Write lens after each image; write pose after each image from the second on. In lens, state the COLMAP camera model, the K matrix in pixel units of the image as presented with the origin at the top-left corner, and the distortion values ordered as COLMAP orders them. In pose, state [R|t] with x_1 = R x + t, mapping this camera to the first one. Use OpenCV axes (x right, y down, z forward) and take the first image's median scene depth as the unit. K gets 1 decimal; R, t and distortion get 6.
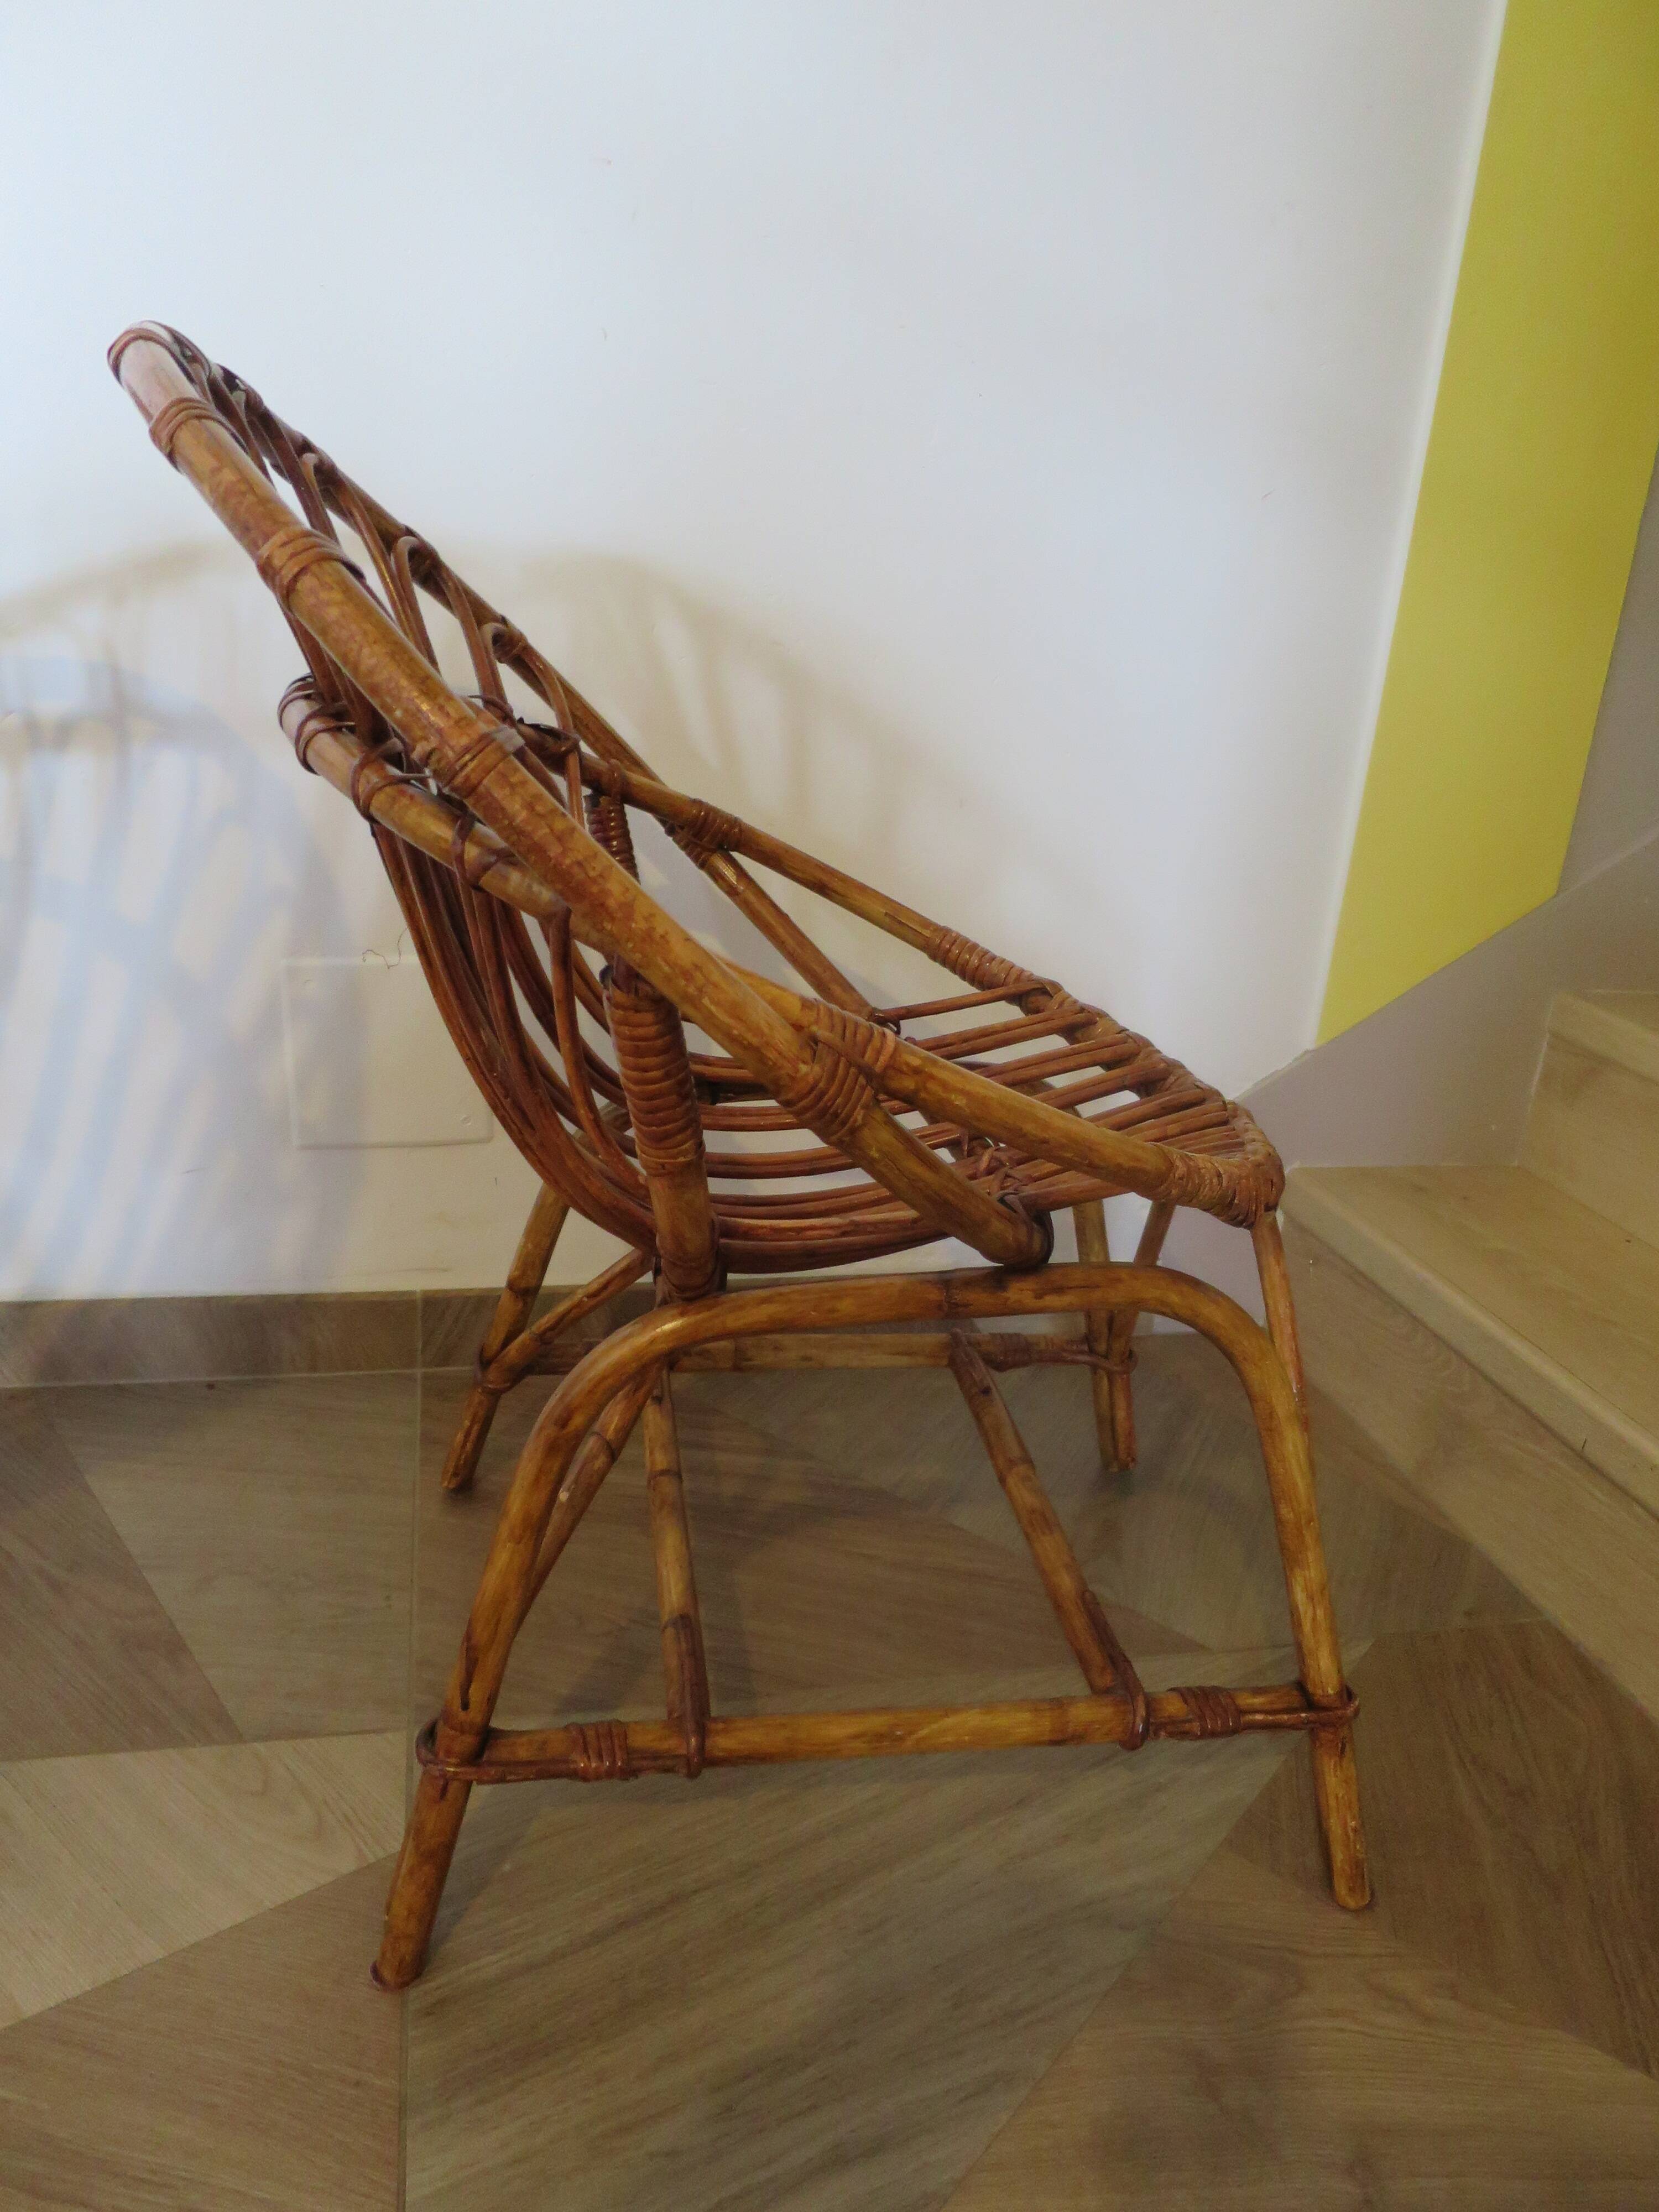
lens RADIAL K [[1591.0, 0, 839.2], [0, 1591.0, 1101.1], [0, 0, 1]] dist [-0.037155, 0.006699]
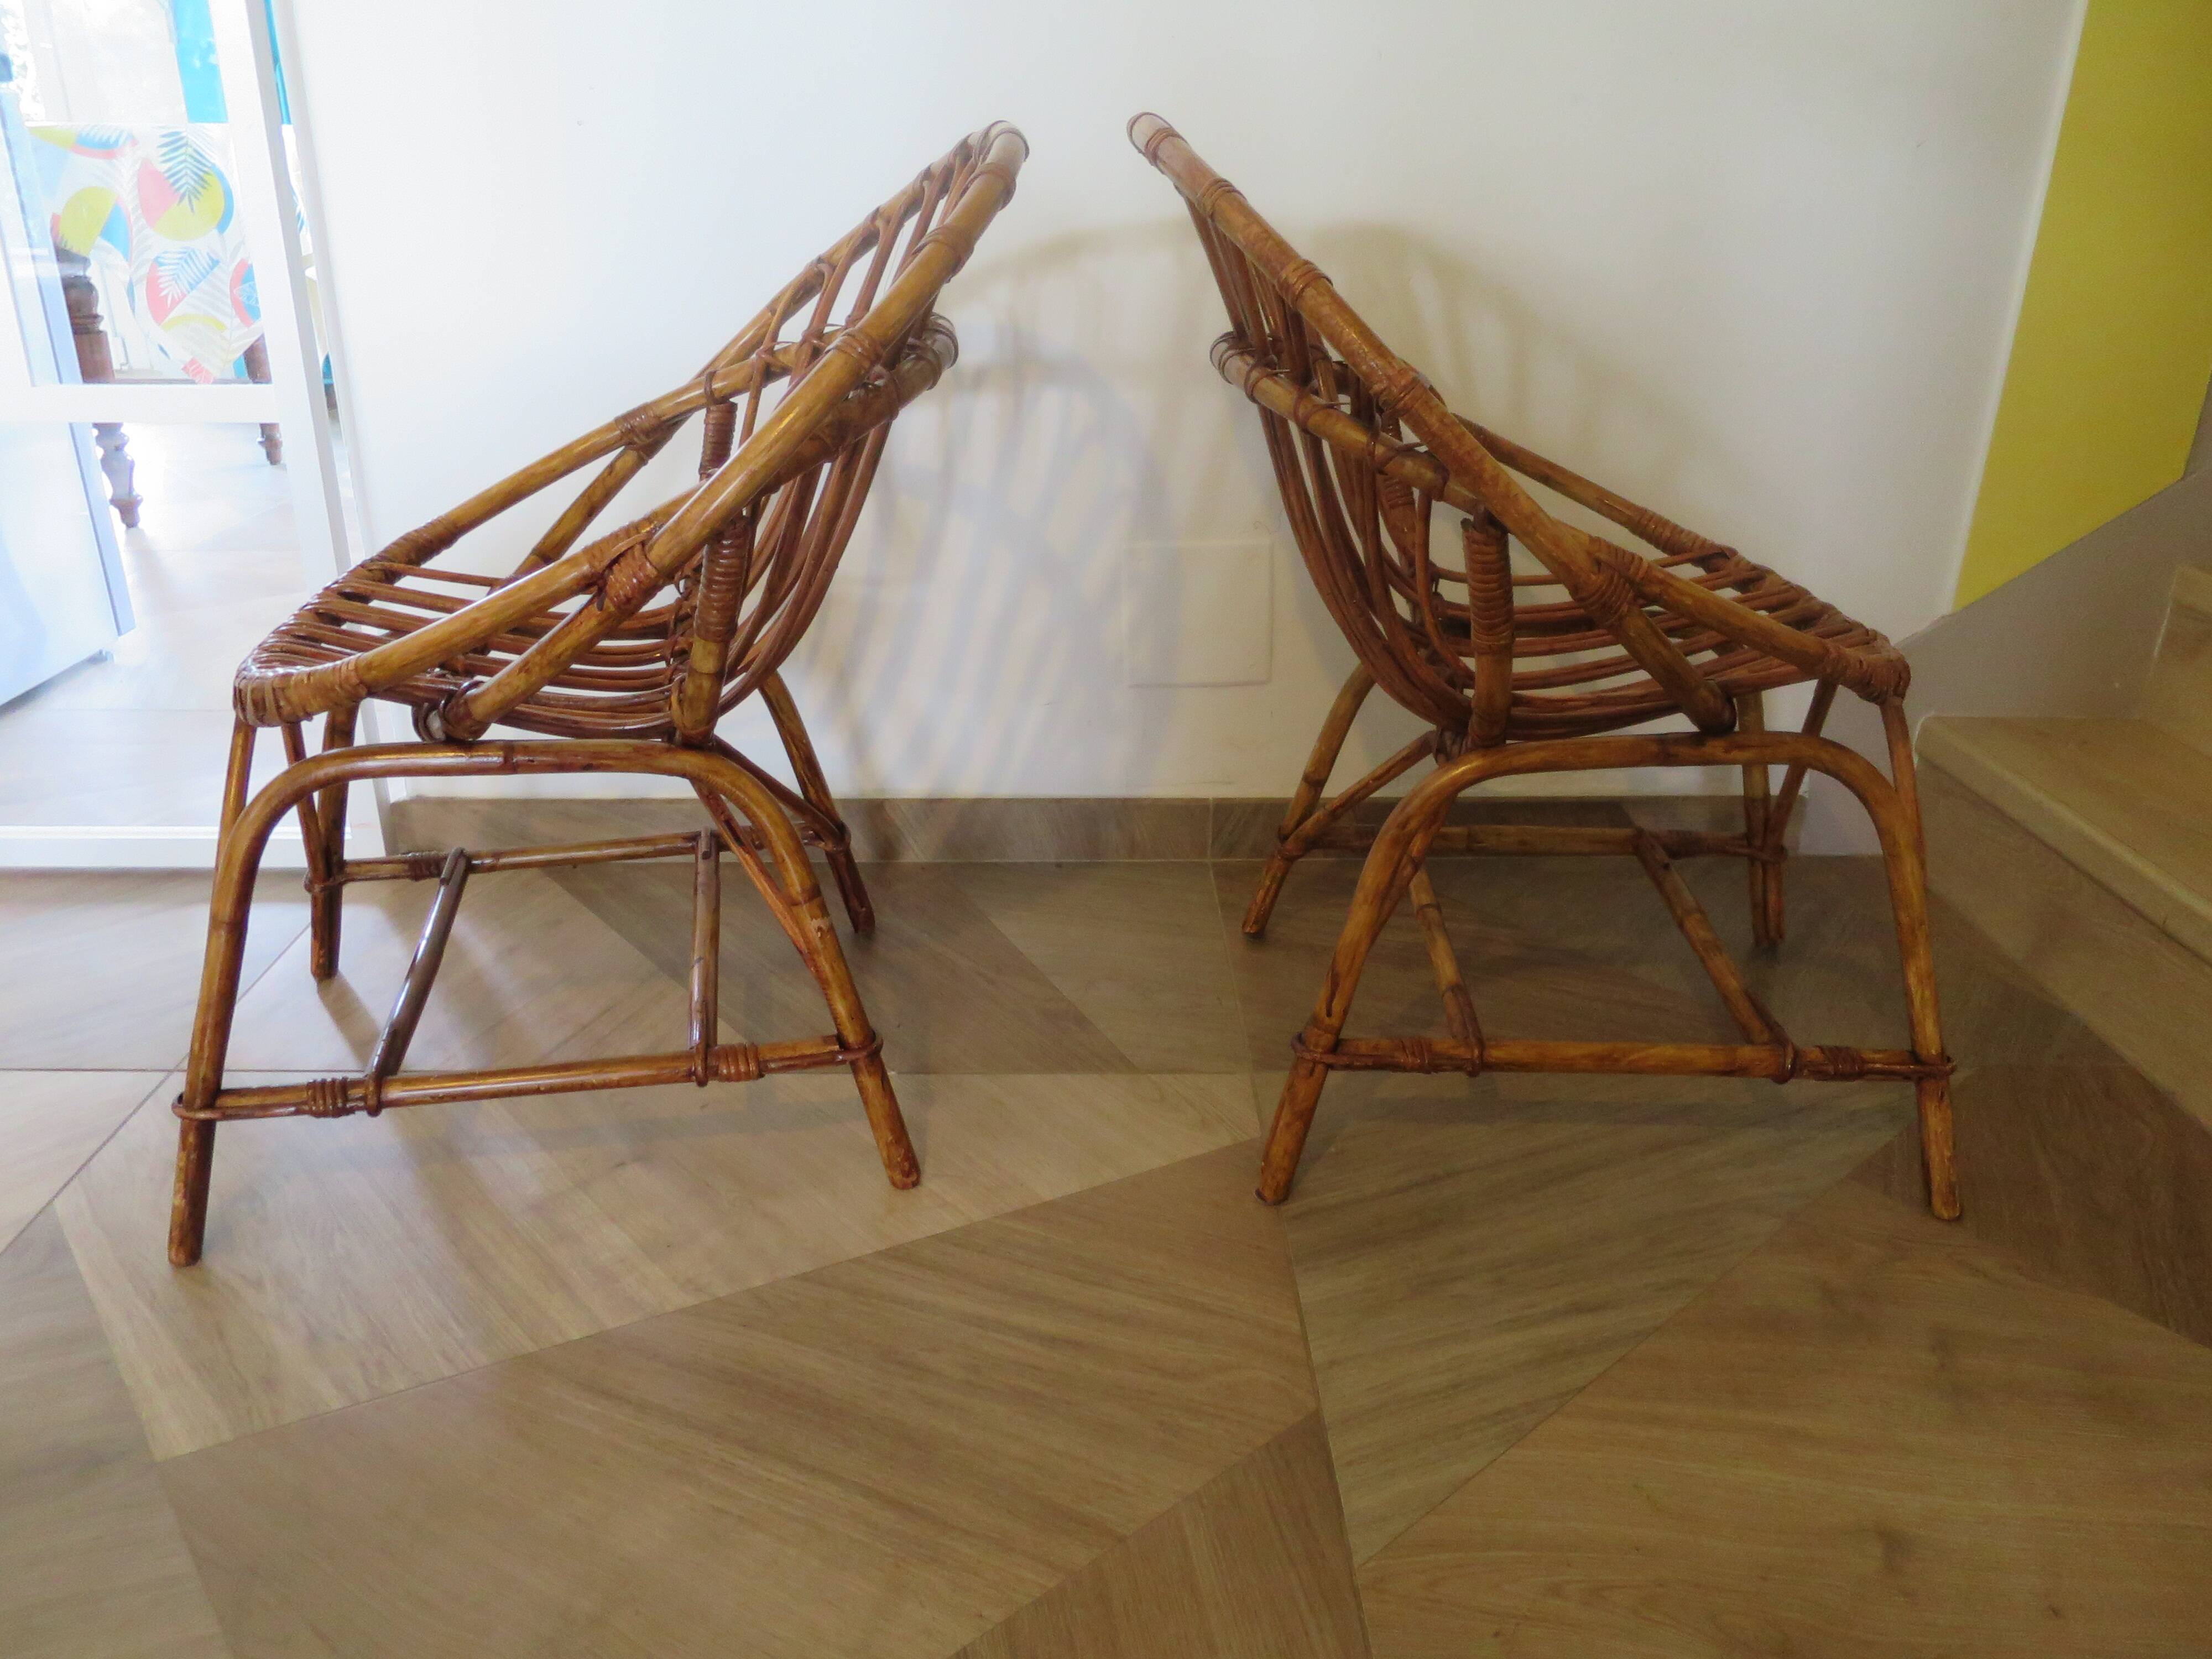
lens RADIAL K [[1591.0, 0, 1132.3], [0, 1591.0, 818.8], [0, 0, 1]] dist [-0.037155, 0.006699]
pose [[0.980167, 0.018746, -0.197283, -0.092299], [-0.006562, 0.998040, 0.062230, 0.073977], [0.198063, -0.059701, 0.978369, -0.405515]]
